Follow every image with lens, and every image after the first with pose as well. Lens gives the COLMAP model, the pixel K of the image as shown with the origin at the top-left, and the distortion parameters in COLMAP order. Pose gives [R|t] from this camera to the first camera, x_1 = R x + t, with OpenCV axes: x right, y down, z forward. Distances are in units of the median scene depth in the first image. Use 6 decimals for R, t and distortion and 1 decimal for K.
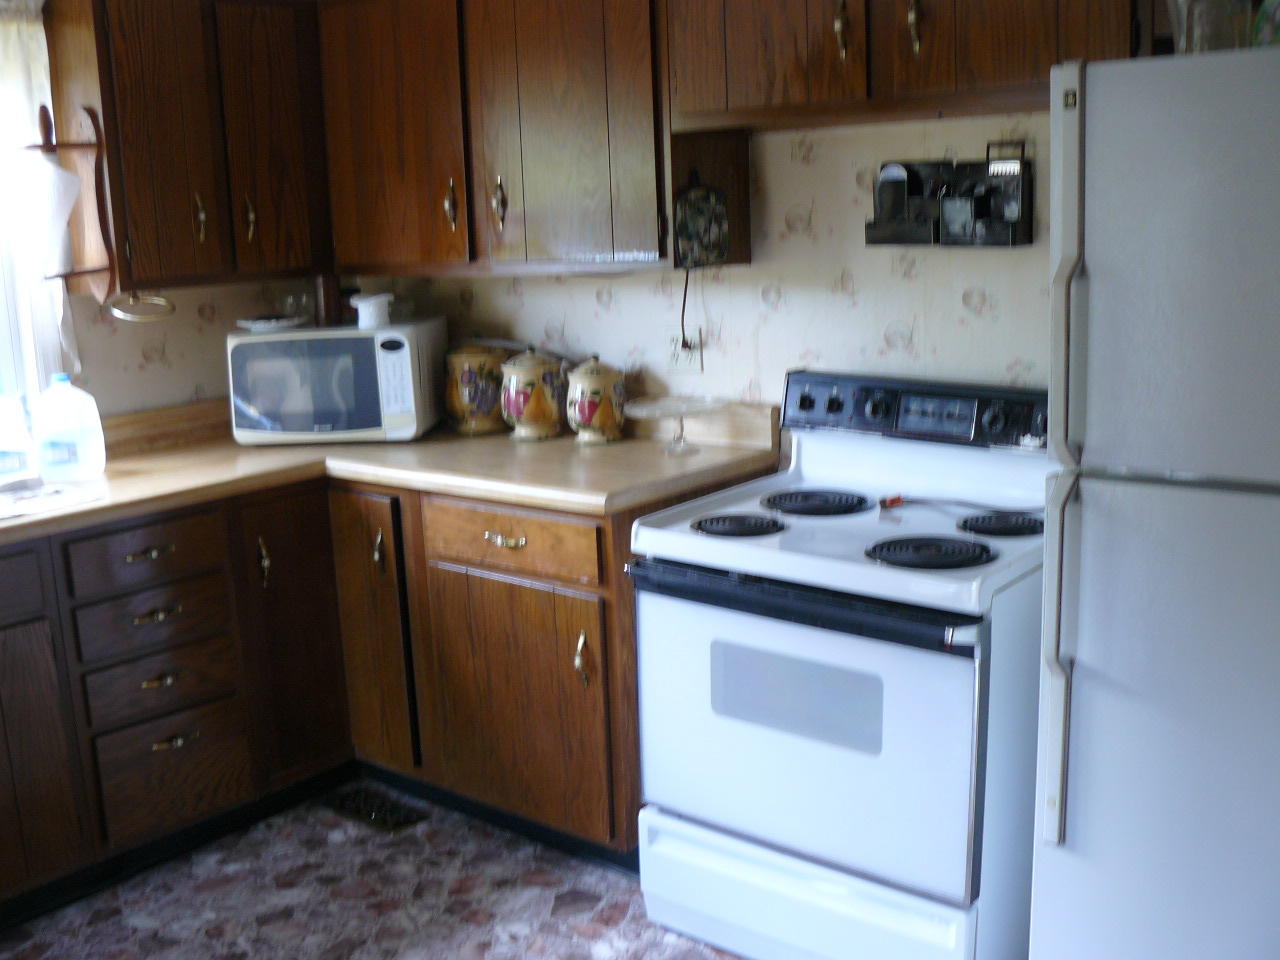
lens RADIAL K [[1397.6, 0, 640.5], [0, 1397.6, 491.7], [0, 0, 1]] dist [-0.101583, 0.000000]
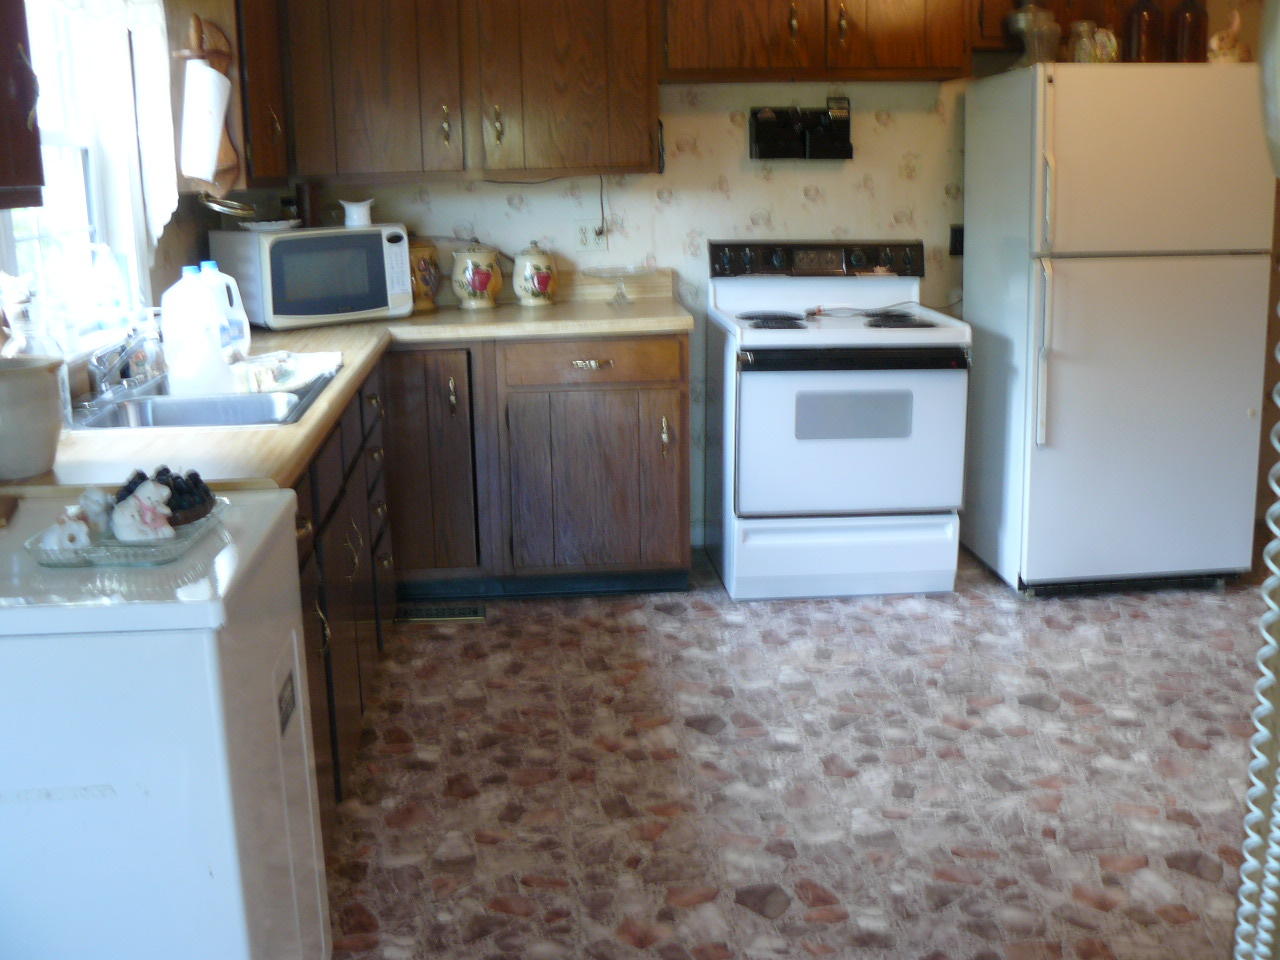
lens RADIAL K [[1397.6, 0, 638.1], [0, 1397.6, 473.0], [0, 0, 1]] dist [-0.101583, 0.000000]
pose [[0.698842, -0.129555, 0.703445, -1.043969], [0.136199, 0.989569, 0.046943, 0.081512], [-0.702189, 0.063003, 0.709198, -0.011810]]
